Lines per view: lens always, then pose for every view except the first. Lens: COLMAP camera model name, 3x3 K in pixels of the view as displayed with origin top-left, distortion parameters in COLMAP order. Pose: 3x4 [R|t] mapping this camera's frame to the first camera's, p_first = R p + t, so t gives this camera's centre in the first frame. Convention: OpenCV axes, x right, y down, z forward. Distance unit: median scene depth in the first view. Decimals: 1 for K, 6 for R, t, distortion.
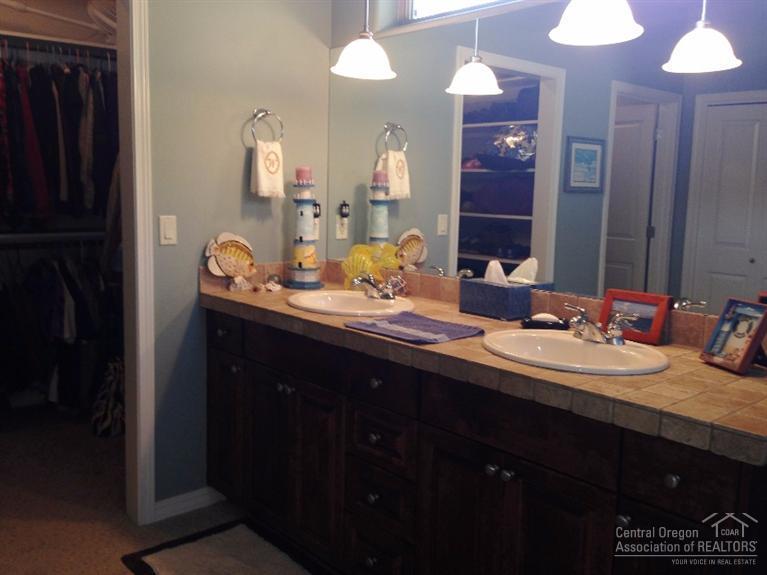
lens RADIAL K [[704.7, 0, 383.5], [0, 704.7, 287.5], [0, 0, 1]] dist [0.090607, -0.154573]
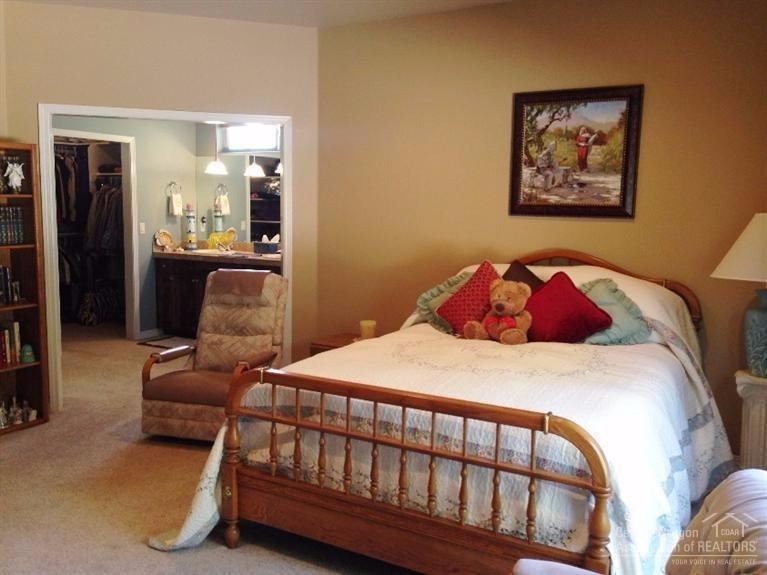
lens RADIAL K [[704.7, 0, 383.5], [0, 704.7, 287.5], [0, 0, 1]] dist [0.090607, -0.154573]
pose [[0.952802, -0.045809, 0.300116, -0.230239], [0.049797, 0.998743, -0.005648, 0.187050], [-0.299480, 0.020326, 0.953886, -1.684492]]
